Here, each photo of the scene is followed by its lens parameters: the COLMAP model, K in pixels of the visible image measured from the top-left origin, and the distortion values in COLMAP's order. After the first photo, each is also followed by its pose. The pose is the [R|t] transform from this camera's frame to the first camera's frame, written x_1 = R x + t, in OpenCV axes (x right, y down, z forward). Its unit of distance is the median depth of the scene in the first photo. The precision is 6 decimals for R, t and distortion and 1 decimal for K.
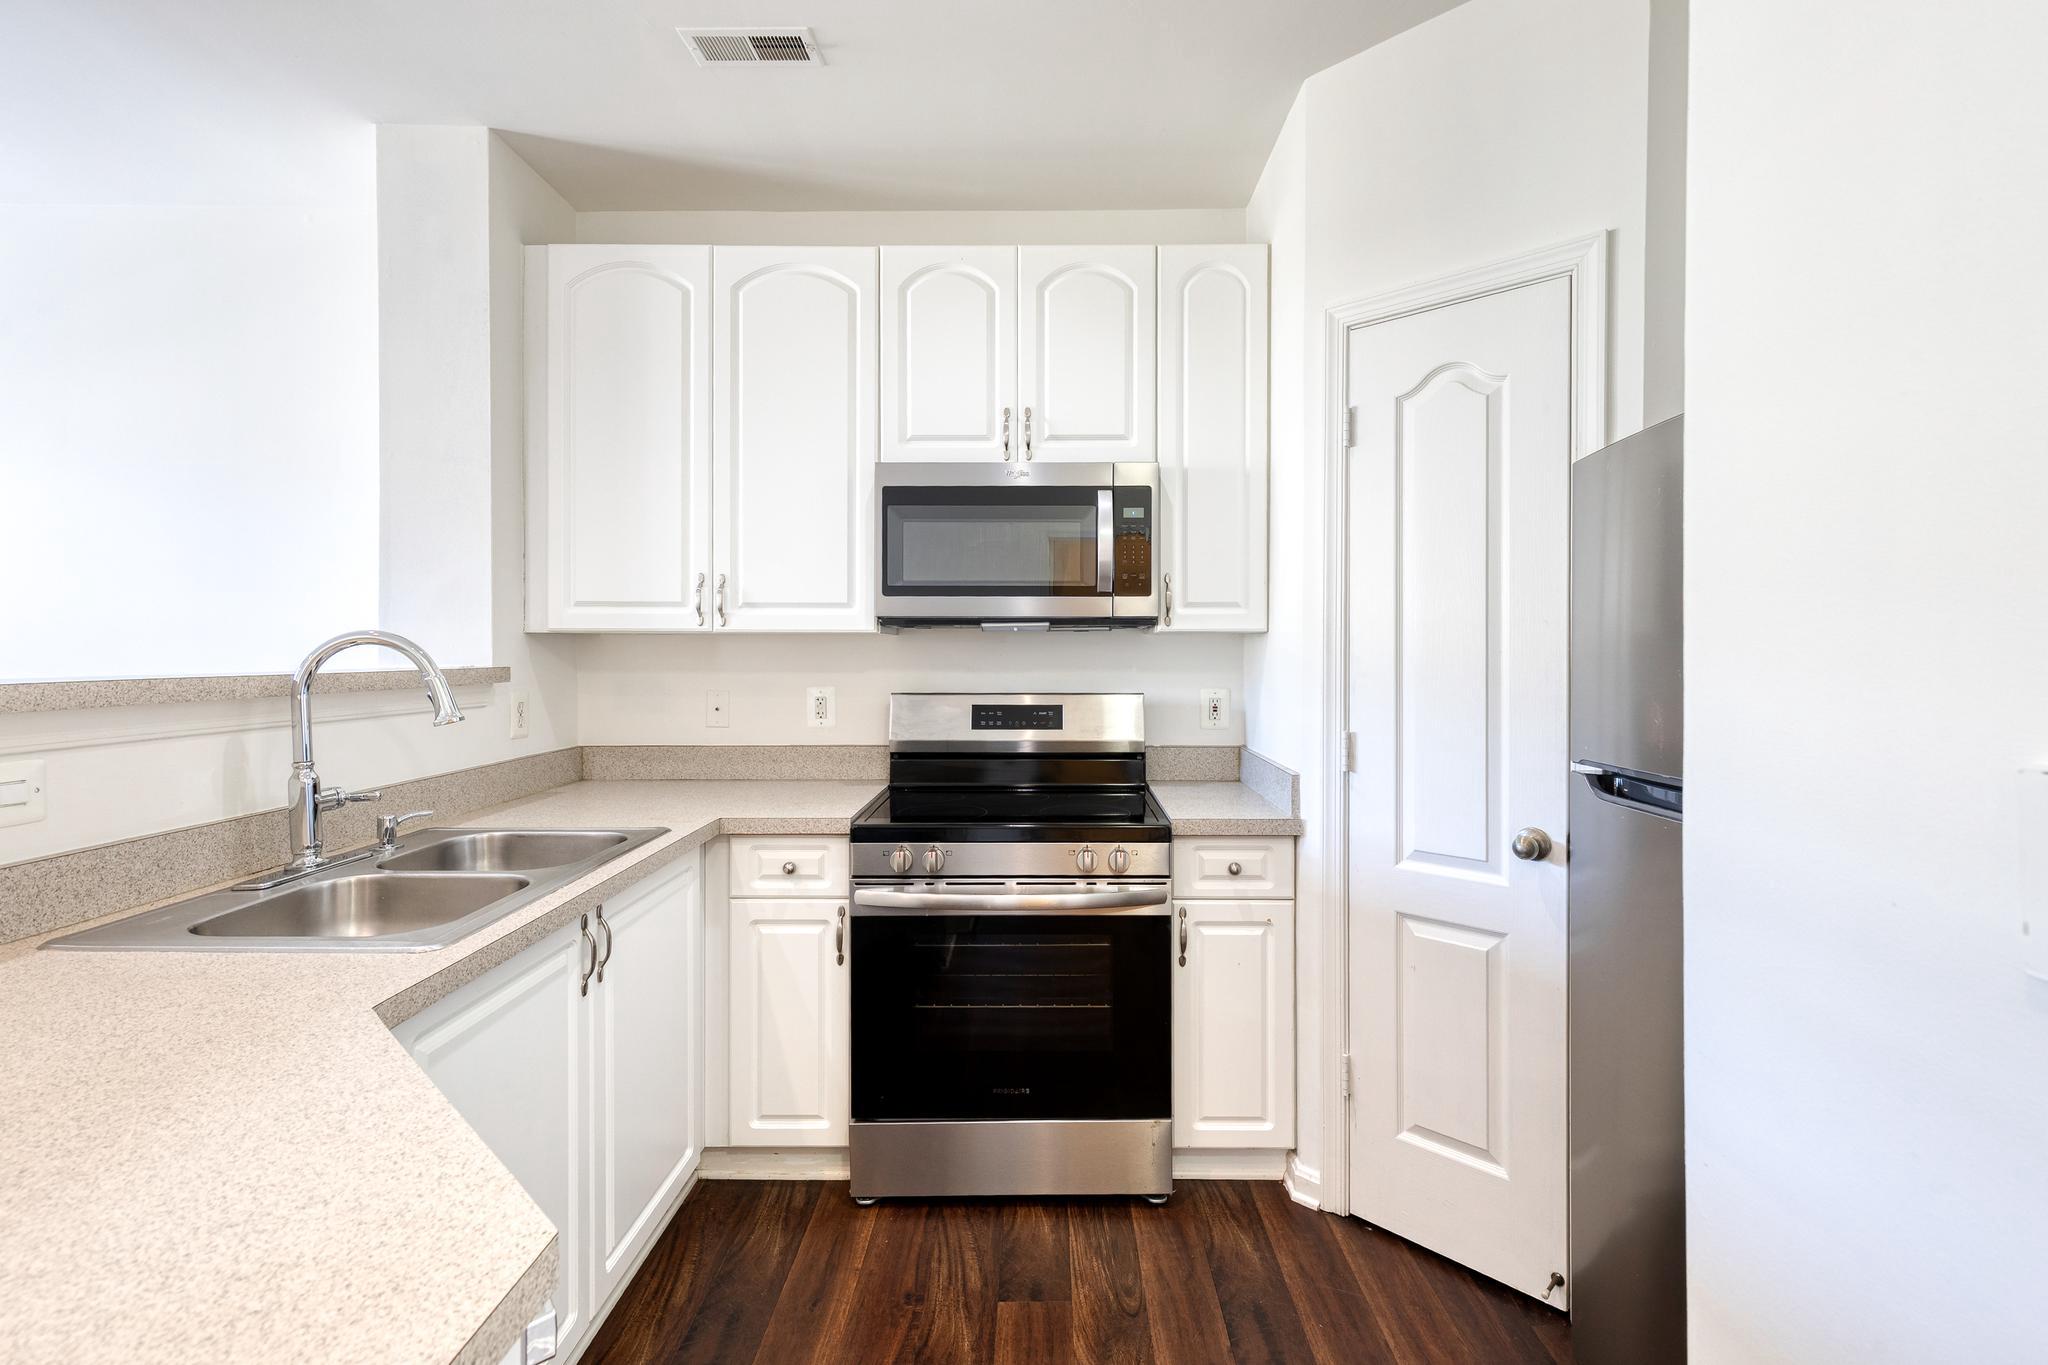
lens RADIAL K [[940.1, 0, 1070.3], [0, 940.1, 660.3], [0, 0, 1]] dist [0.008464, -0.002064]
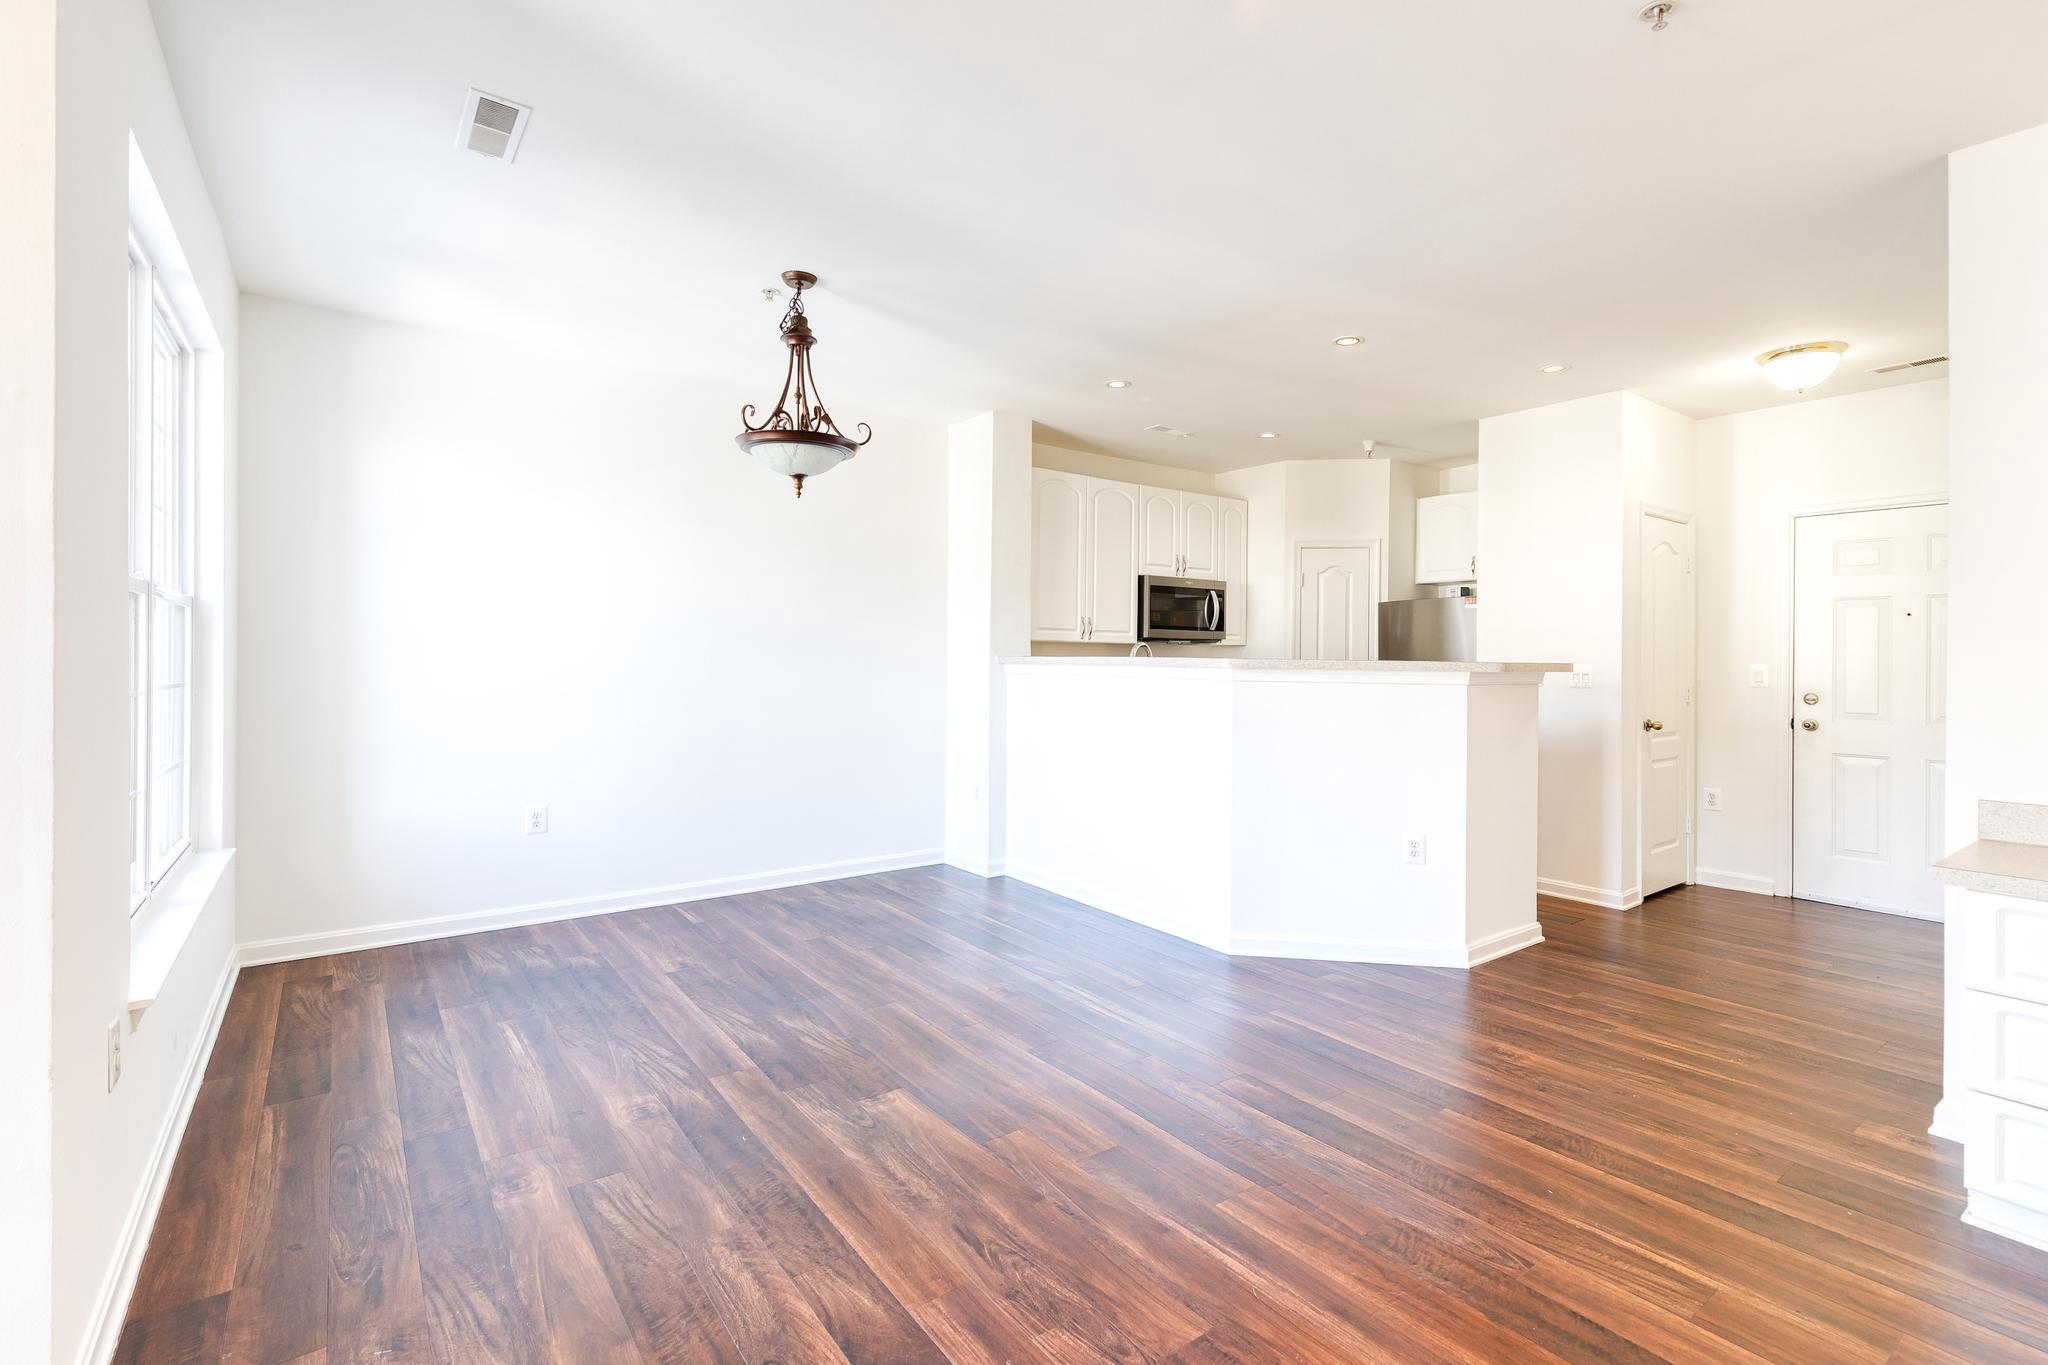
lens RADIAL K [[940.1, 0, 1037.7], [0, 940.1, 655.1], [0, 0, 1]] dist [0.008464, -0.002064]
pose [[0.801401, 0.009286, 0.598055, -1.978524], [-0.001212, 0.999903, -0.013902, 0.036268], [-0.598126, 0.010417, 0.801335, -0.830313]]
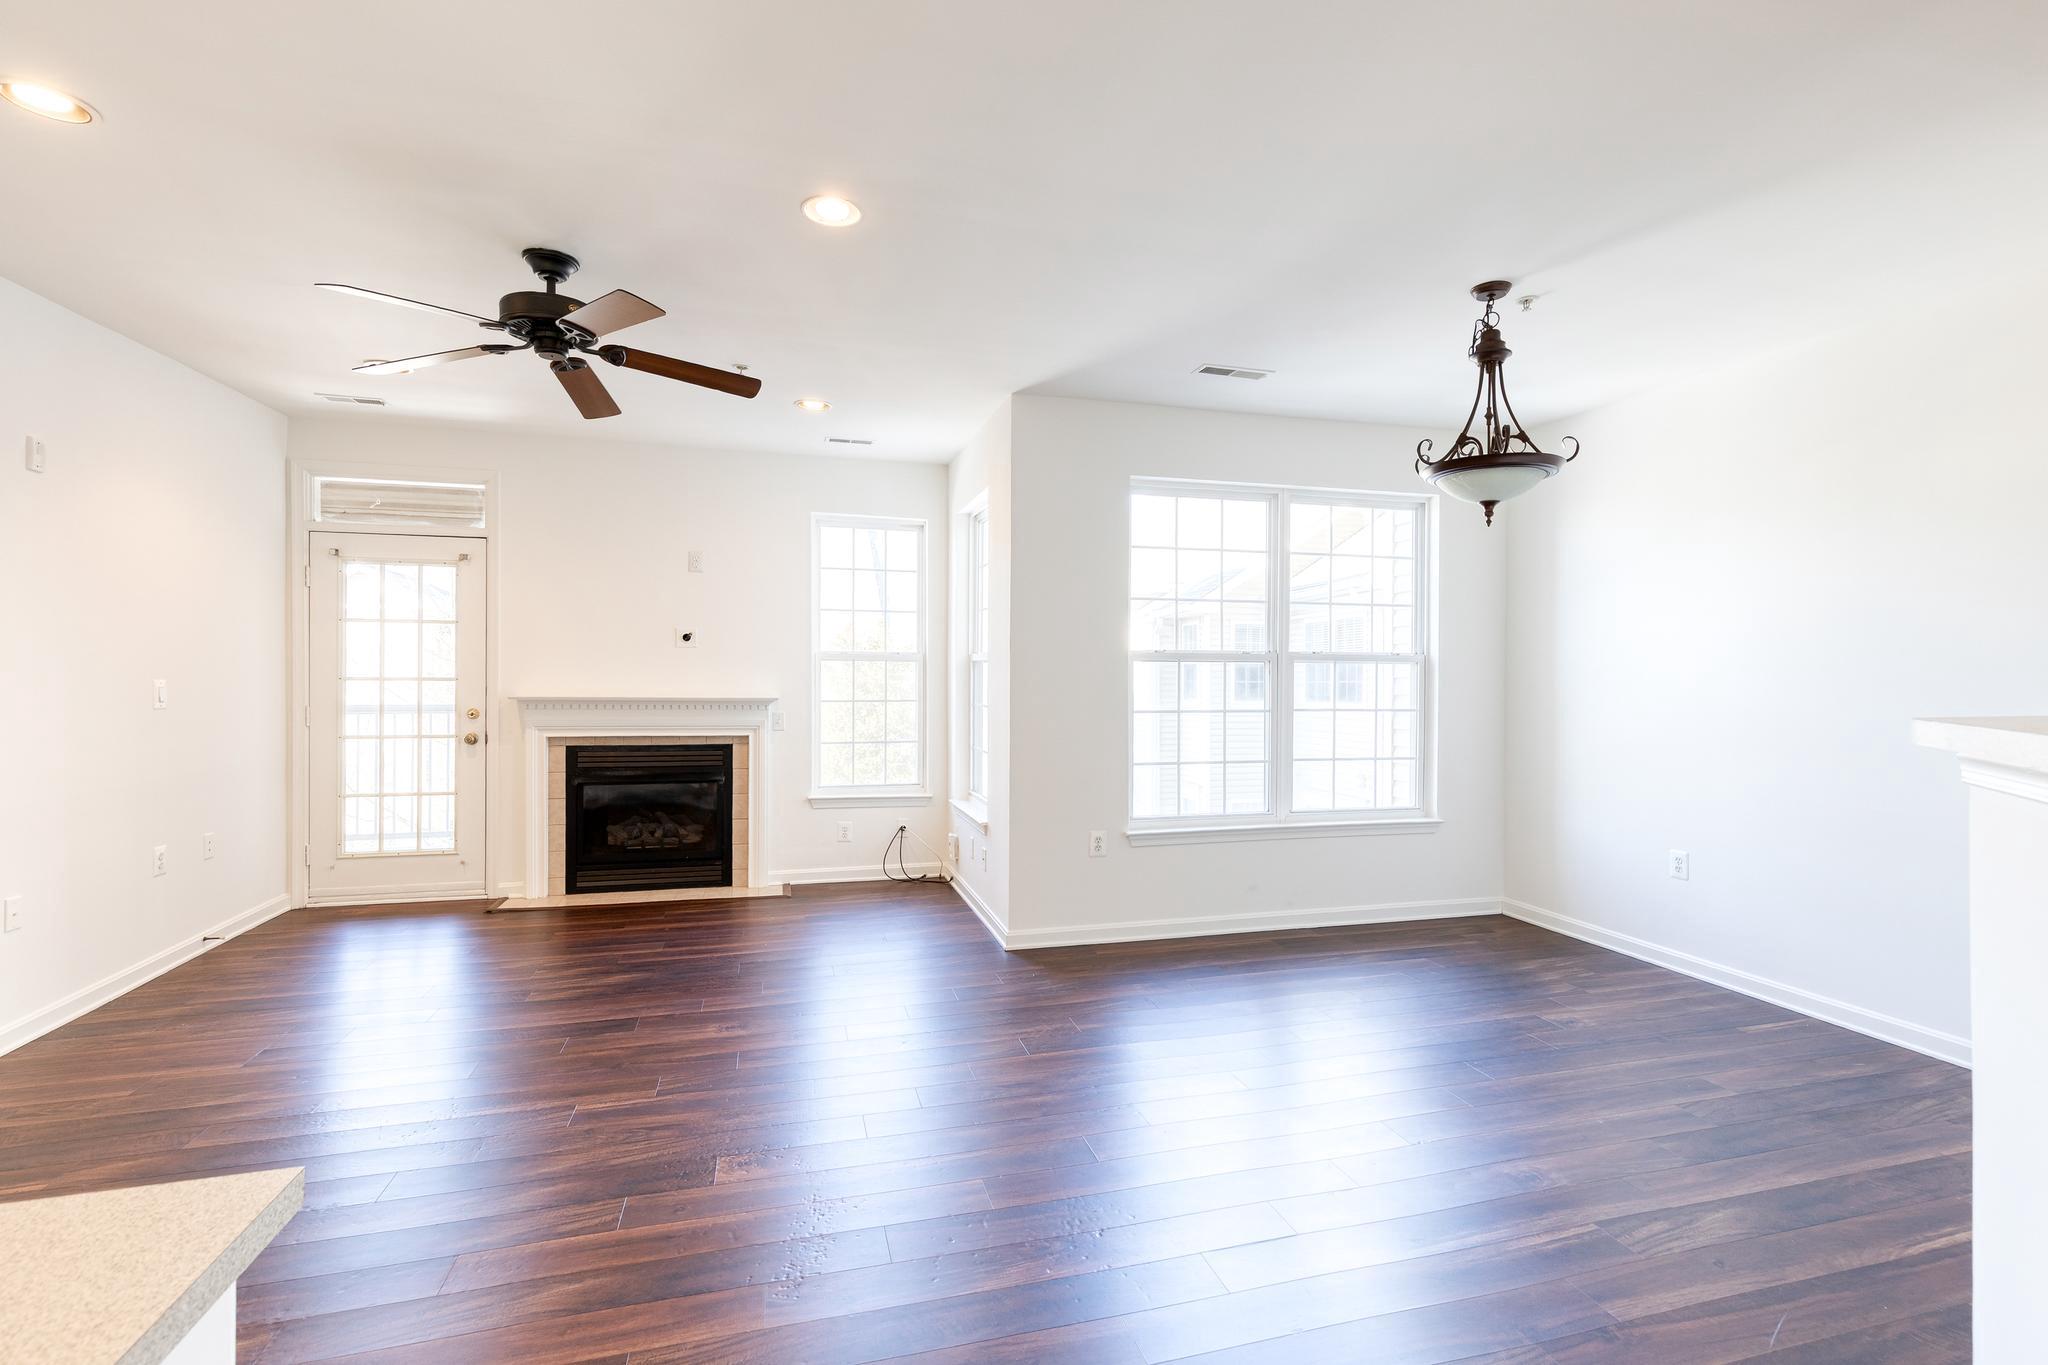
lens RADIAL K [[940.1, 0, 1037.7], [0, 940.1, 680.2], [0, 0, 1]] dist [0.008464, -0.002064]
pose [[0.266016, 0.007852, -0.963937, -0.290367], [-0.017962, 0.999834, 0.003188, 0.000450], [0.963801, 0.016466, 0.266113, -0.426825]]
